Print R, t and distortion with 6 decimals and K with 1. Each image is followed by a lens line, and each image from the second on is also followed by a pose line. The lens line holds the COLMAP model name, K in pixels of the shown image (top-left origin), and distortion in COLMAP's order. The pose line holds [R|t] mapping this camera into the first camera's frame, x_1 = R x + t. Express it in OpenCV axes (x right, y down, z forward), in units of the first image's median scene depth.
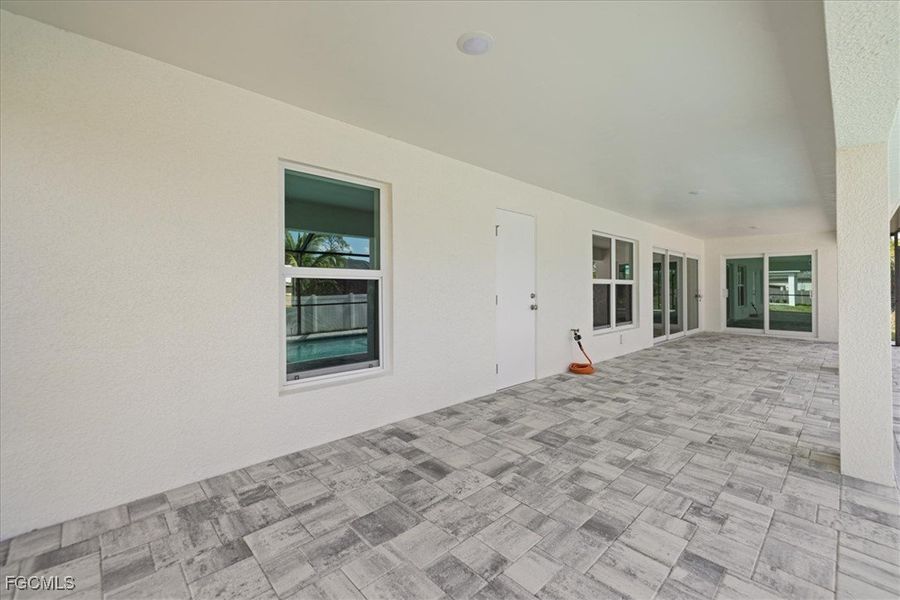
lens RADIAL K [[379.8, 0, 447.9], [0, 379.8, 293.8], [0, 0, 1]] dist [0.004952, -0.000748]
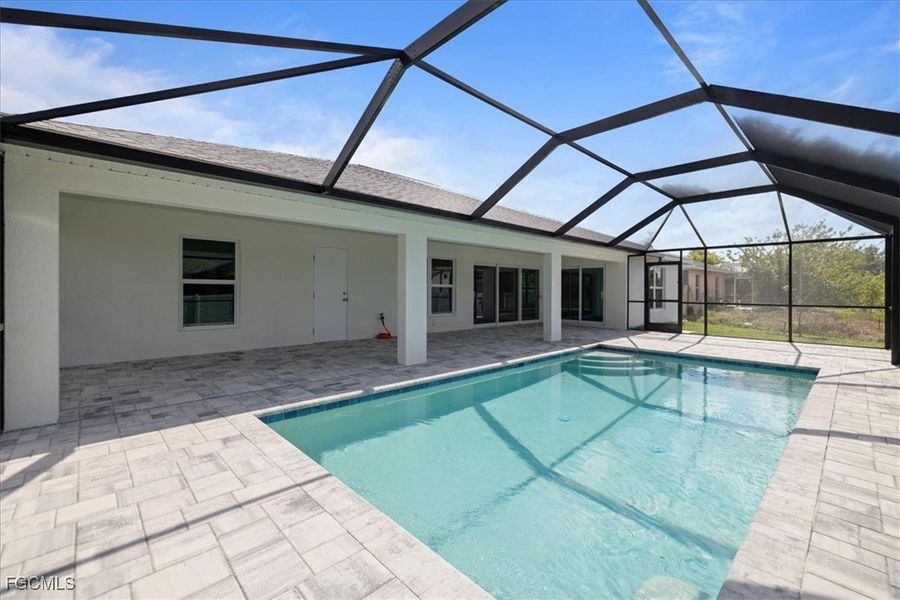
lens RADIAL K [[379.8, 0, 451.1], [0, 379.8, 297.2], [0, 0, 1]] dist [0.004952, -0.000748]
pose [[0.999826, 0.014360, -0.011901, 0.713485], [-0.014207, 0.999817, 0.012836, -0.006538], [0.012083, -0.012664, 0.999847, -0.758518]]
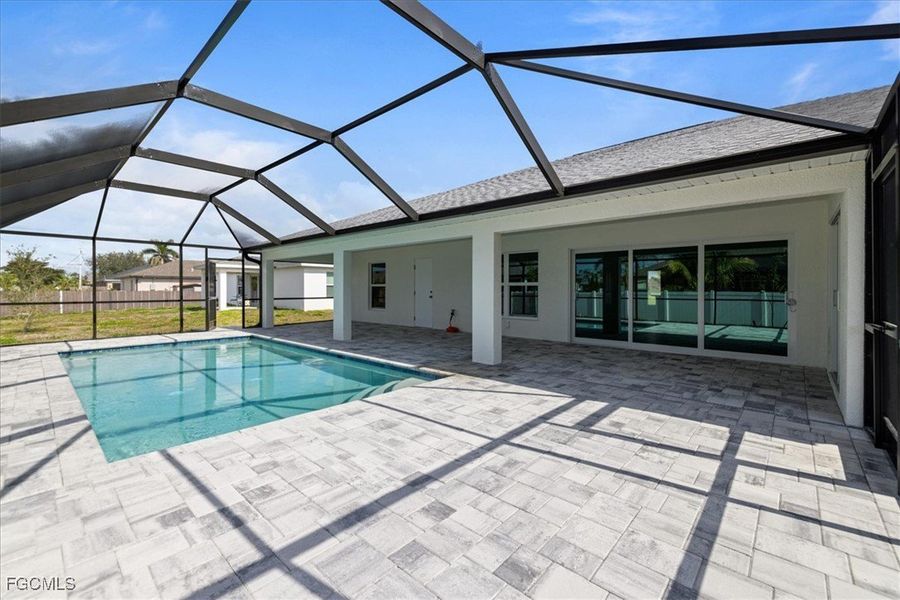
lens RADIAL K [[379.8, 0, 450.9], [0, 379.8, 293.4], [0, 0, 1]] dist [0.004952, -0.000748]
pose [[0.071924, 0.020879, -0.997192, 2.447159], [-0.005836, 0.999773, 0.020512, -0.032812], [0.997393, 0.004344, 0.072029, 0.909599]]
